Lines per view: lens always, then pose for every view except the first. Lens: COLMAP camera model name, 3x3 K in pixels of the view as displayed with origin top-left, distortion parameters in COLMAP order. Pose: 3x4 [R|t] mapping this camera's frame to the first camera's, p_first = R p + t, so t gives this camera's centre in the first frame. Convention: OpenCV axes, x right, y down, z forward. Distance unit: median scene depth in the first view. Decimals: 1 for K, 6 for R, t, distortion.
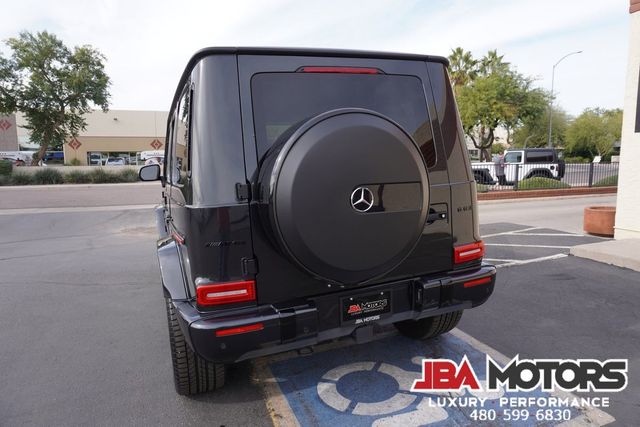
lens RADIAL K [[423.6, 0, 320.0], [0, 423.6, 213.5], [0, 0, 1]] dist [-0.046469, 0.027089]
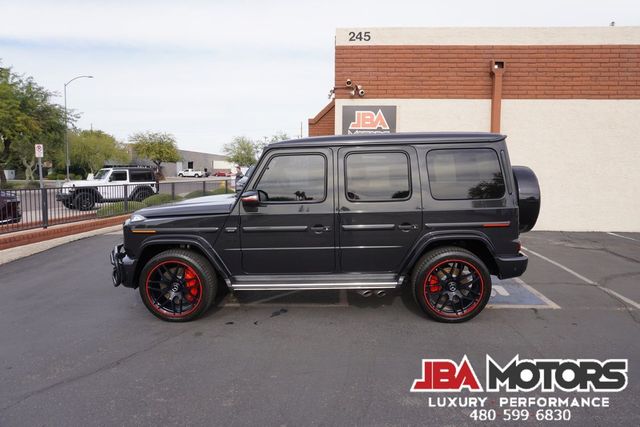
lens RADIAL K [[424.5, 0, 320.0], [0, 424.5, 213.5], [0, 0, 1]] dist [-0.055560, 0.033468]
pose [[0.396221, -0.068302, 0.915611, -0.181489], [0.102857, 0.994254, 0.029658, -0.010326], [-0.912376, 0.082426, 0.400969, 0.070510]]
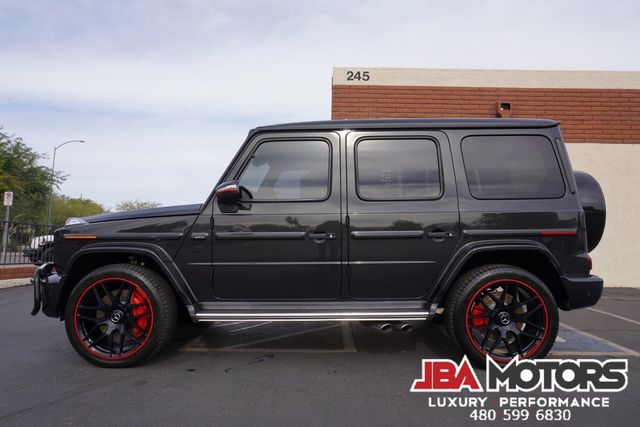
lens RADIAL K [[424.5, 0, 320.0], [0, 424.5, 213.5], [0, 0, 1]] dist [-0.055560, 0.033468]
pose [[0.370891, 0.105620, 0.922651, -0.147317], [0.087733, 0.985083, -0.148034, 0.009719], [-0.924523, 0.135851, 0.356093, 0.091213]]
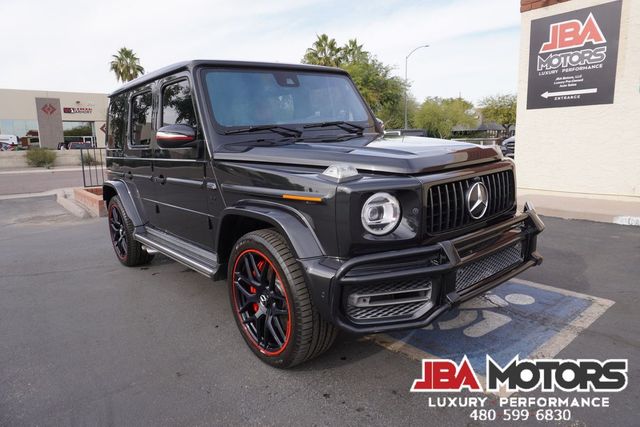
lens RADIAL K [[423.6, 0, 320.0], [0, 423.6, 213.5], [0, 0, 1]] dist [-0.046469, 0.027089]
pose [[0.947279, -0.059667, 0.314806, -0.046584], [0.049106, 0.997936, 0.041380, 0.006516], [-0.316625, -0.023740, 0.948254, -0.000731]]
